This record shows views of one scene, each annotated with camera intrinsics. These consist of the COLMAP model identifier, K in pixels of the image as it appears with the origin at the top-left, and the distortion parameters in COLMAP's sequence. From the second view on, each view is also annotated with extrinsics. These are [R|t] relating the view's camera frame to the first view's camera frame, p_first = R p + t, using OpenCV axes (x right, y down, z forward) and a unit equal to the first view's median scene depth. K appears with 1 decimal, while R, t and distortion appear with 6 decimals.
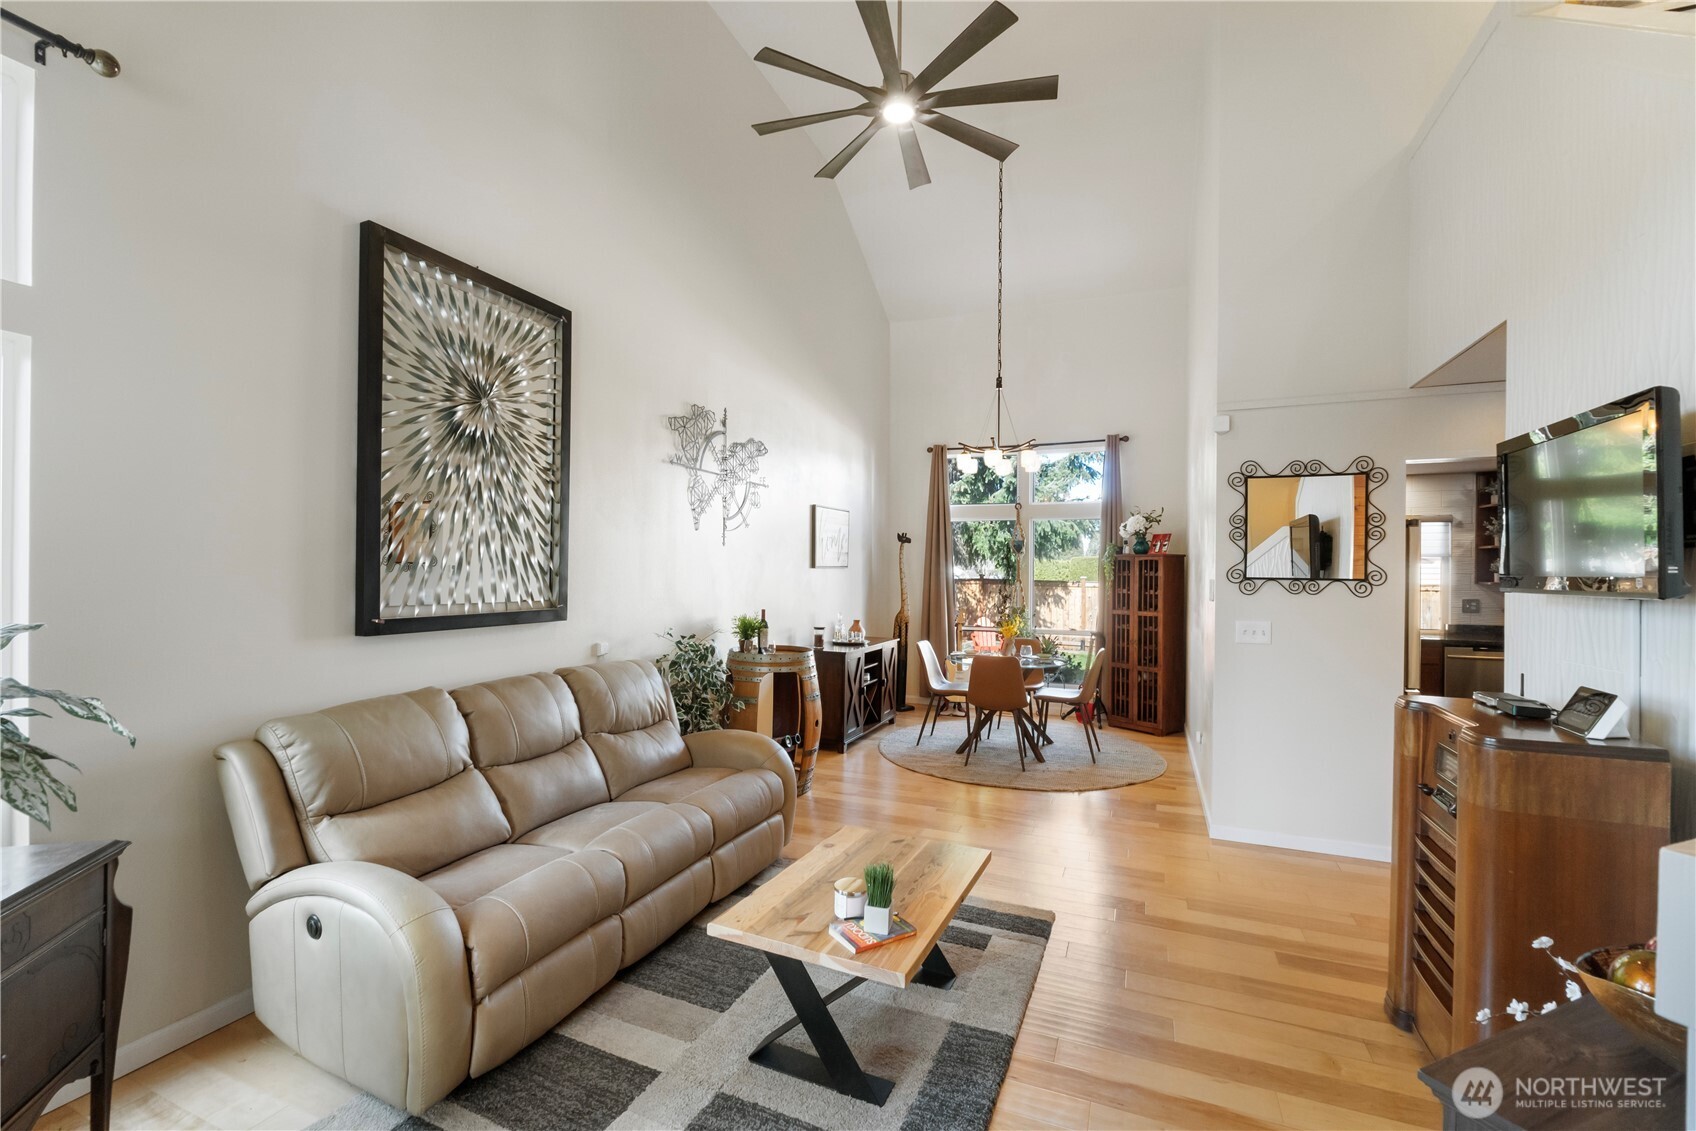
lens RADIAL K [[730.6, 0, 840.0], [0, 730.6, 574.1], [0, 0, 1]] dist [-0.000354, -0.000698]
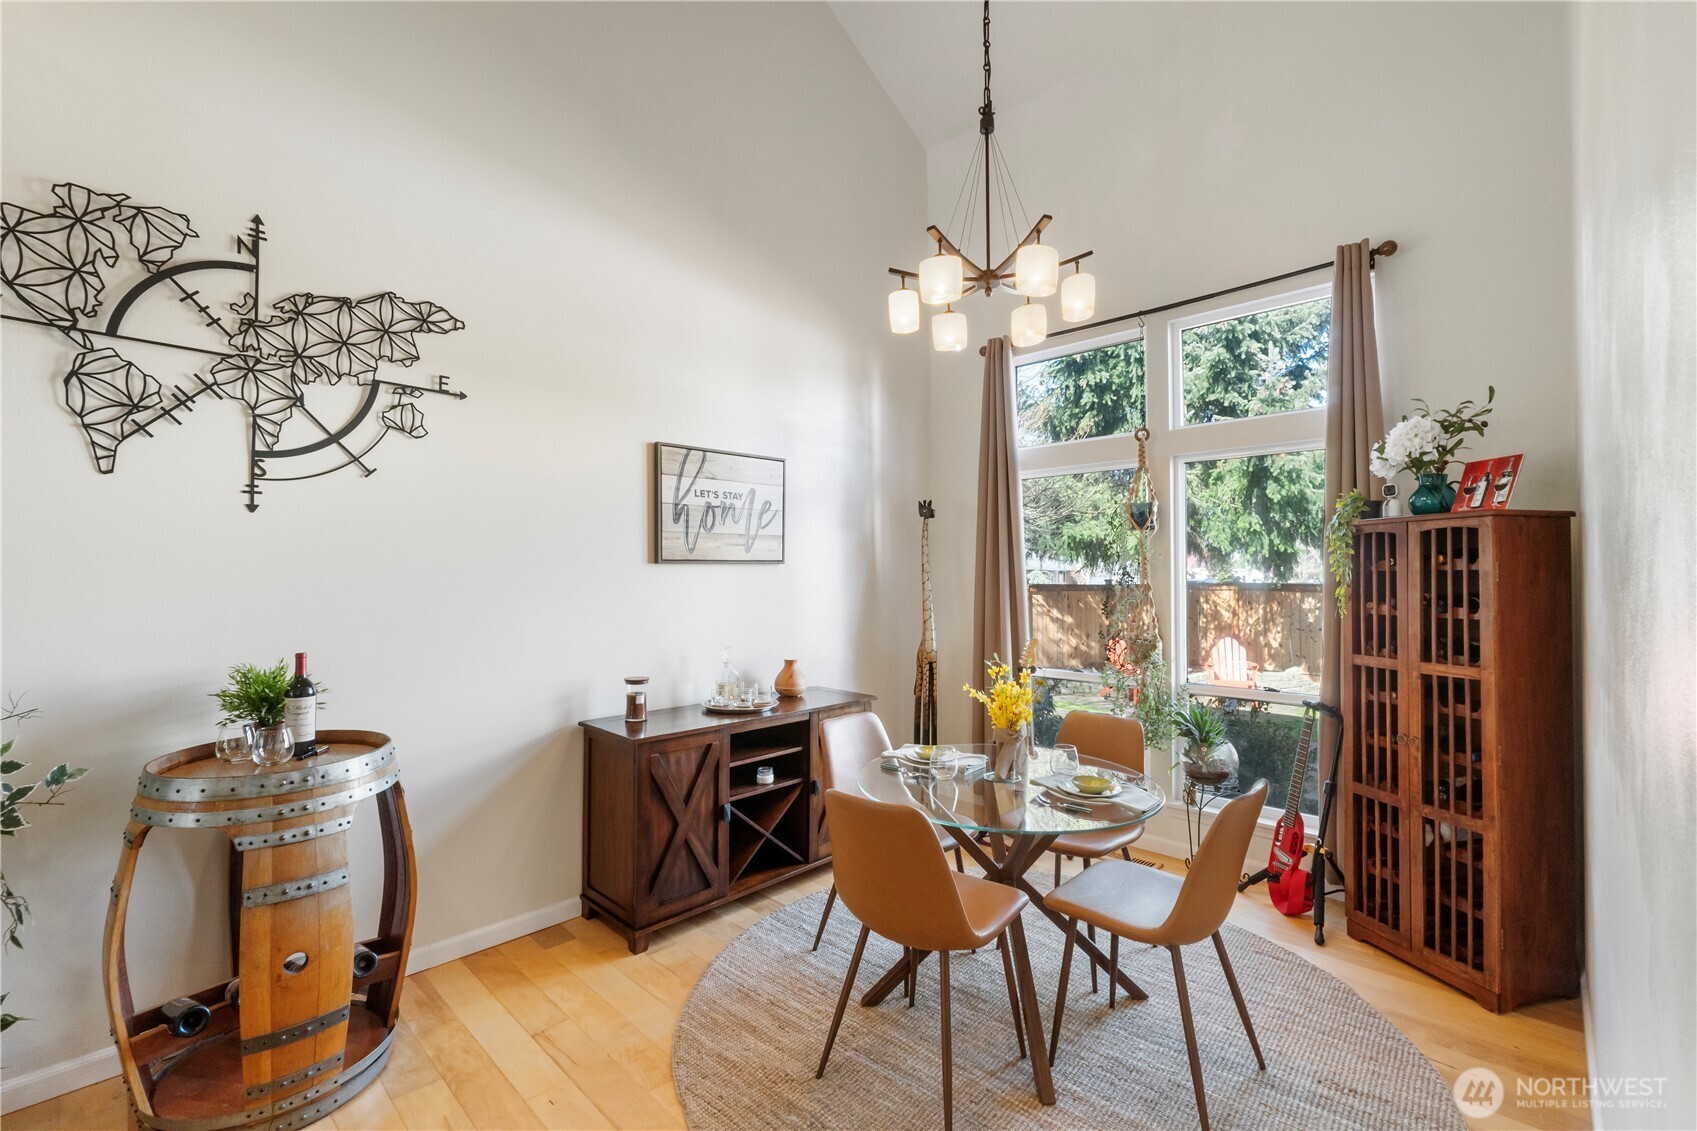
lens RADIAL K [[718.4, 0, 849.6], [0, 718.4, 568.1], [0, 0, 1]] dist [-0.008097, -0.000328]
pose [[0.930471, -0.013473, -0.366117, 0.405759], [0.006926, 0.999792, -0.019191, 0.009043], [0.366299, 0.015321, 0.930371, 0.819270]]
